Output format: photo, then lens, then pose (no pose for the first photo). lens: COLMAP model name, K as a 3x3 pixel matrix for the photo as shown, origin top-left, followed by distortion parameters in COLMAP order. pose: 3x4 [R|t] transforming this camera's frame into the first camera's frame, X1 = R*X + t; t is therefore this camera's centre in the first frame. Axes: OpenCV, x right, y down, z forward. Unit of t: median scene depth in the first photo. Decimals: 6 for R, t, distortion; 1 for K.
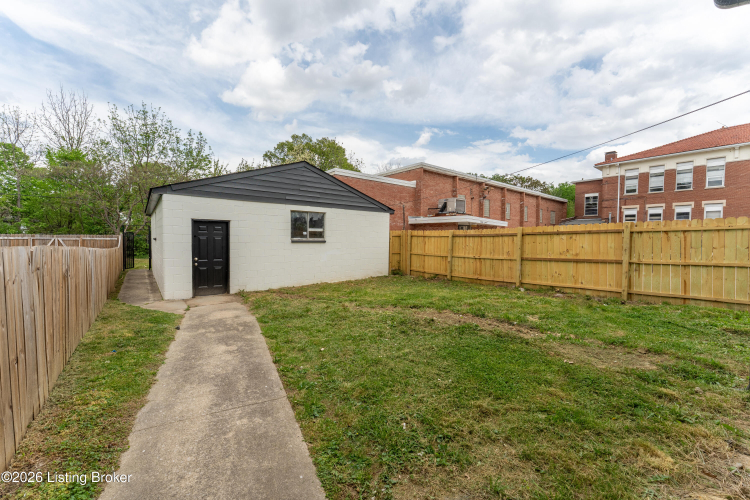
lens RADIAL K [[299.2, 0, 372.5], [0, 299.2, 247.4], [0, 0, 1]] dist [-0.005950, -0.000750]
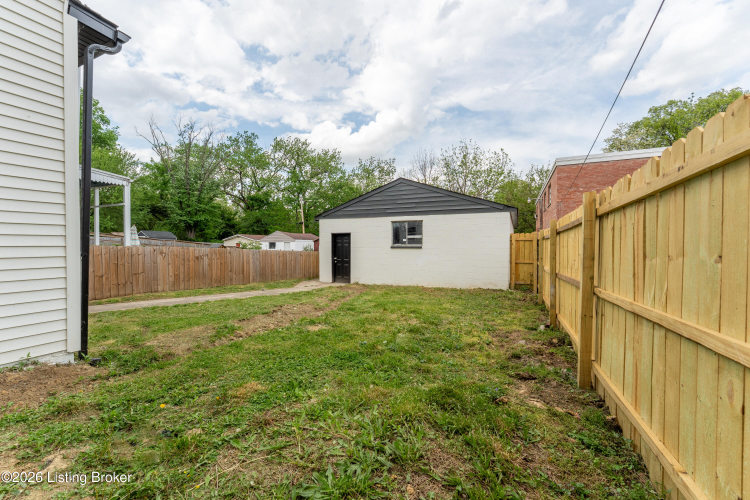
lens RADIAL K [[299.2, 0, 375.3], [0, 299.2, 250.1], [0, 0, 1]] dist [-0.005950, -0.000750]
pose [[0.446100, 0.003543, -0.894976, 0.738203], [-0.019024, 0.999804, -0.005525, -0.000653], [0.894781, 0.019491, 0.446079, 0.392806]]
